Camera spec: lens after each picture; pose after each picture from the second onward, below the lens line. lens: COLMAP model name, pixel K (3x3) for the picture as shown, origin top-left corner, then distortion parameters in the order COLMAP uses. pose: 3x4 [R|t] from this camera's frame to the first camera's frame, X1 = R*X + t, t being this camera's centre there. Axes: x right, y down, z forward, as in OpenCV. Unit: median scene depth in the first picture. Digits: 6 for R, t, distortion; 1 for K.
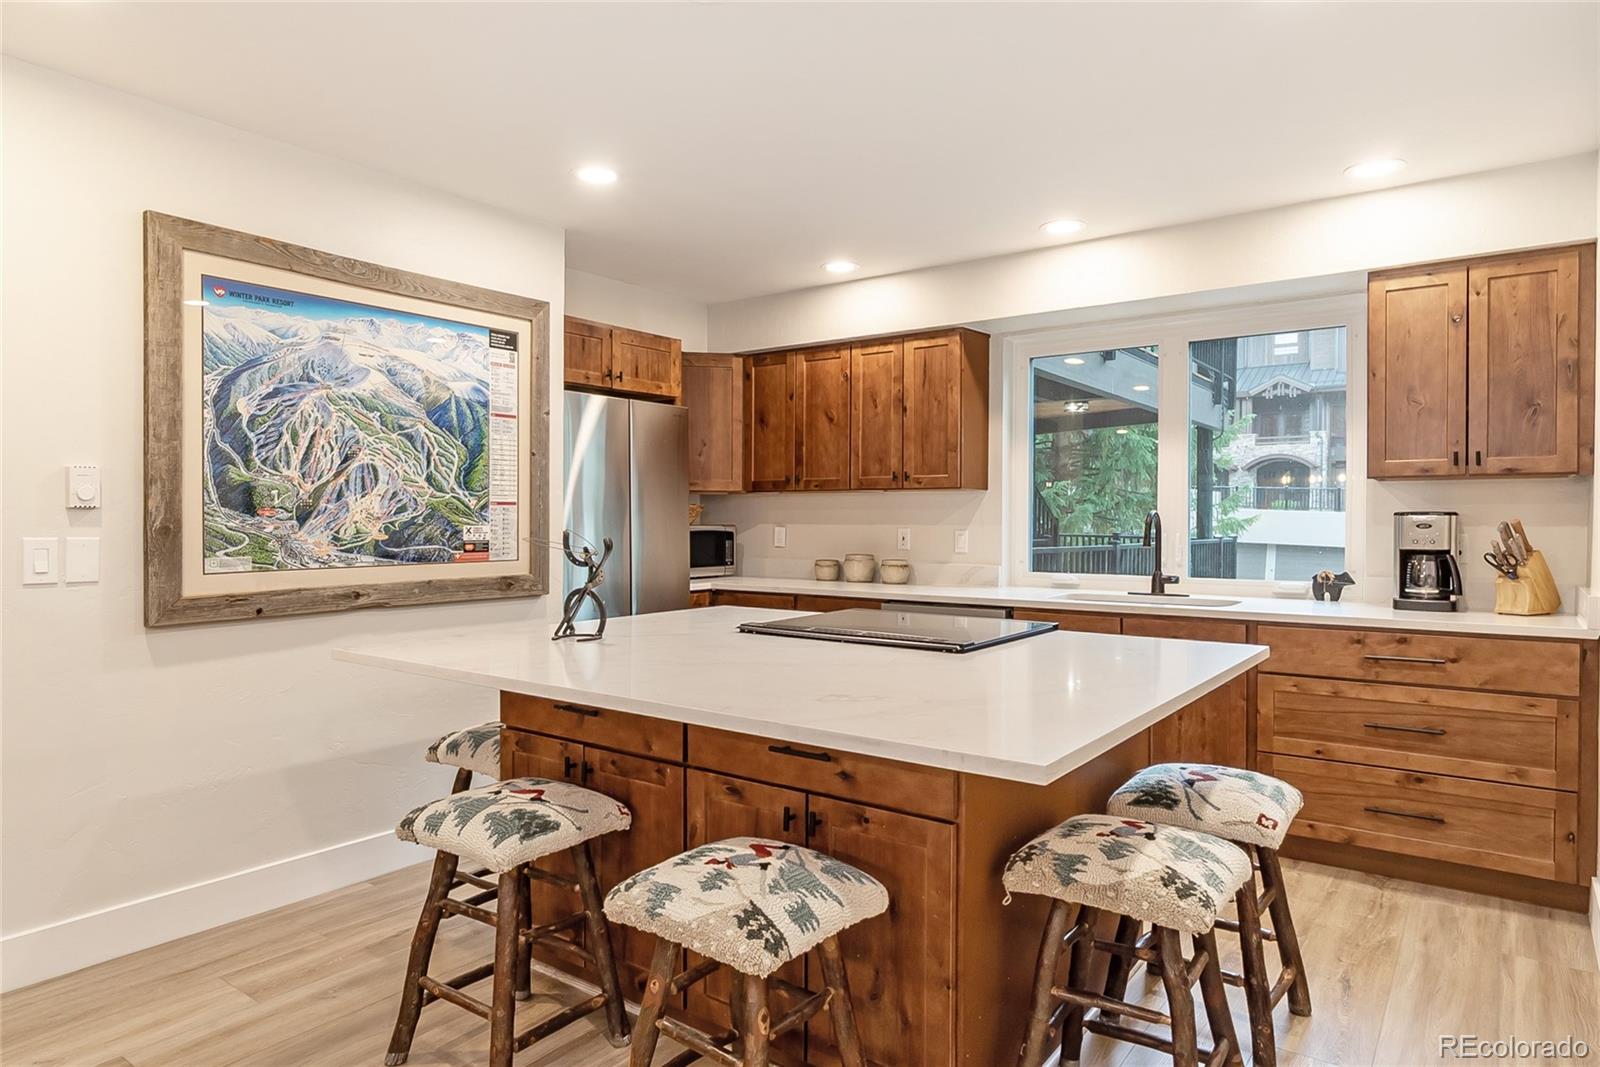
lens RADIAL K [[962.0, 0, 785.4], [0, 962.0, 529.2], [0, 0, 1]] dist [-0.007432, 0.003223]
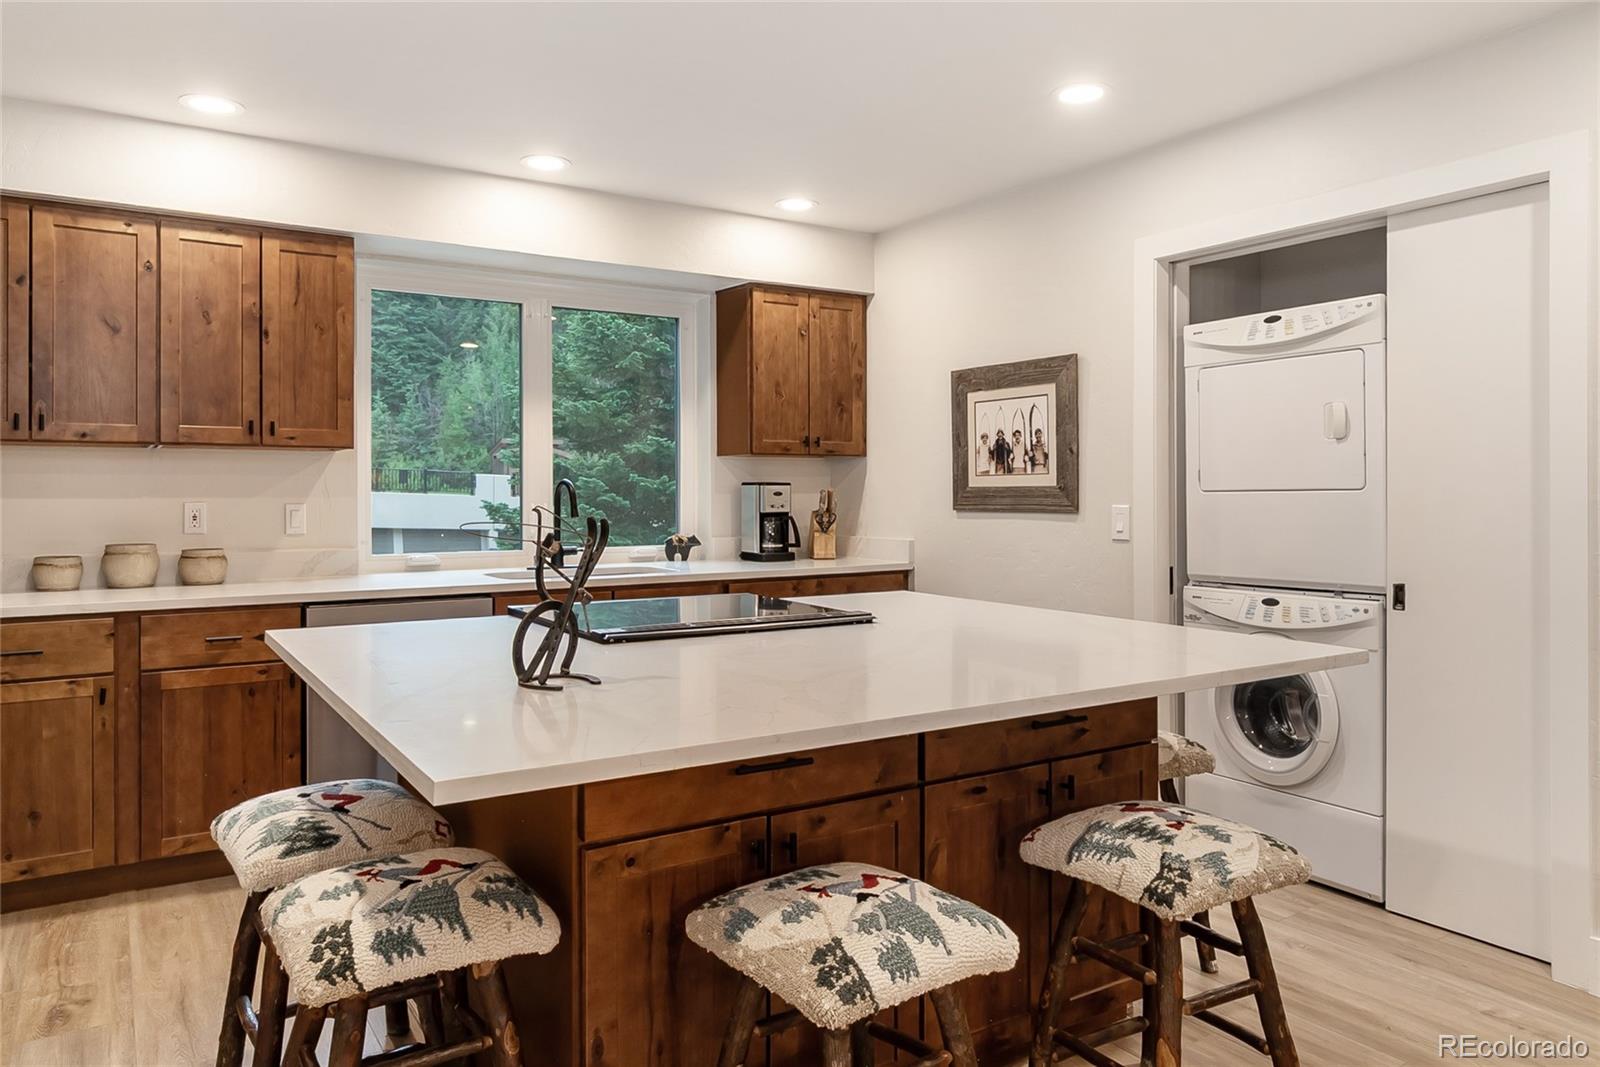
lens RADIAL K [[1075.5, 0, 785.6], [0, 1075.5, 487.7], [0, 0, 1]] dist [0.002595, -0.000769]
pose [[0.354625, -0.000465, 0.935008, -0.659878], [0.011995, 0.999920, -0.004052, -0.005259], [-0.934932, 0.012652, 0.354602, 0.505942]]
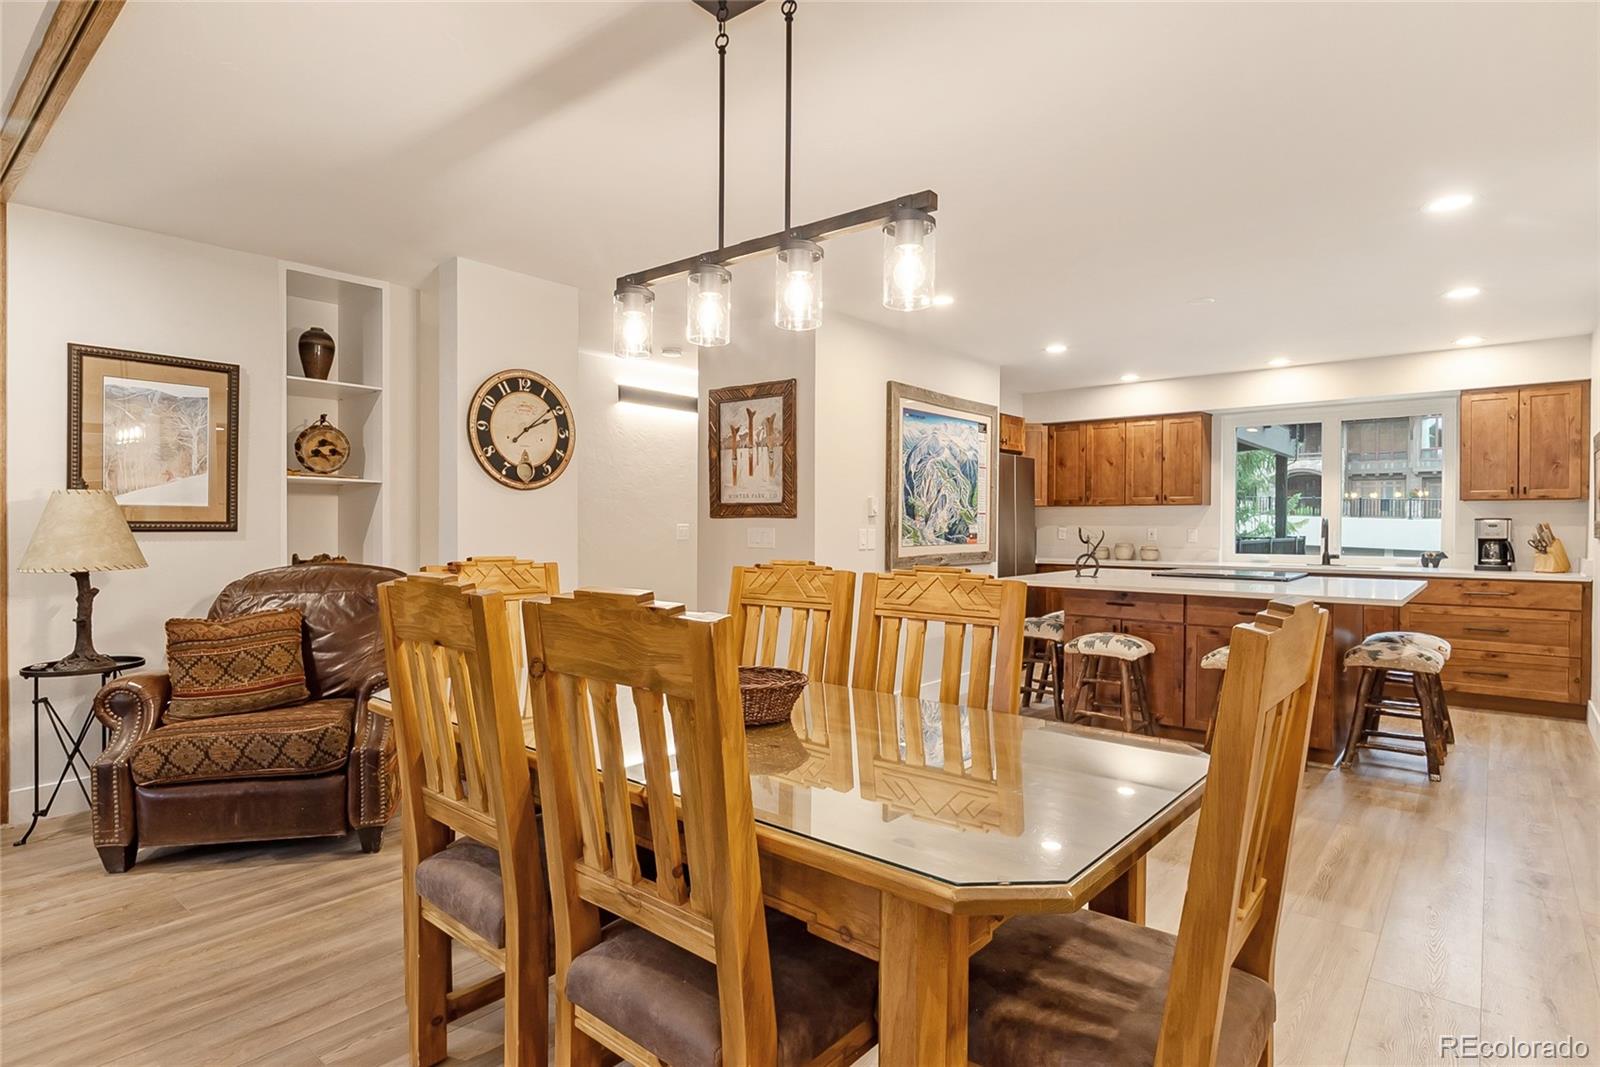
lens RADIAL K [[829.7, 0, 791.6], [0, 829.7, 531.7], [0, 0, 1]] dist [-0.000947, 0.001469]
pose [[0.997876, 0.001798, -0.065111, -0.614158], [-0.001898, 0.999997, -0.001483, 0.013446], [0.065108, 0.001604, 0.997877, -0.728931]]
